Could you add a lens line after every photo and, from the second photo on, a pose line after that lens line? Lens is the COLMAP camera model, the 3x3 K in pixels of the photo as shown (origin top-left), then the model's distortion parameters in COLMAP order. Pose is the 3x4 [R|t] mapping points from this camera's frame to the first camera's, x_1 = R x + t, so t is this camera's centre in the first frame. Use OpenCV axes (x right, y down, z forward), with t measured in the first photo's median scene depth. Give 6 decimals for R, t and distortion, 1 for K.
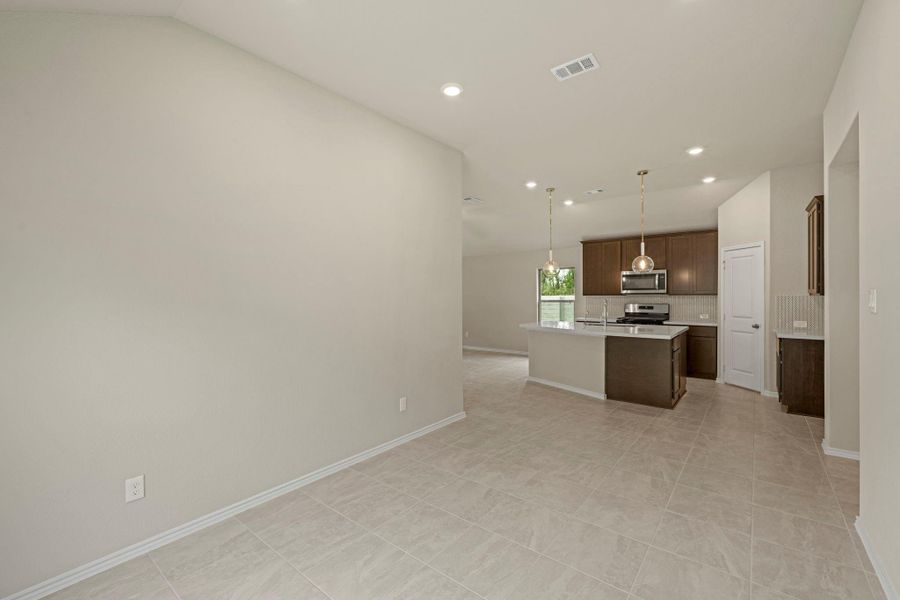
lens RADIAL K [[387.2, 0, 447.6], [0, 387.2, 294.1], [0, 0, 1]] dist [0.003032, -0.000742]
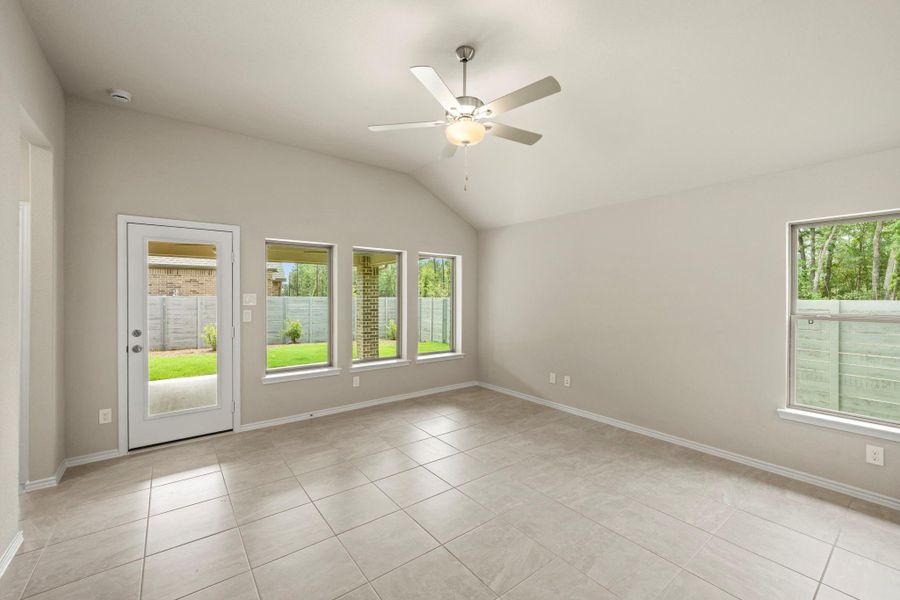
lens RADIAL K [[367.5, 0, 447.2], [0, 367.5, 296.5], [0, 0, 1]] dist [0.002740, 0.000418]
pose [[0.971297, 0.011640, -0.237584, 0.022723], [-0.010416, 0.999925, 0.006409, 0.002589], [0.237641, -0.003750, 0.971346, 0.857147]]
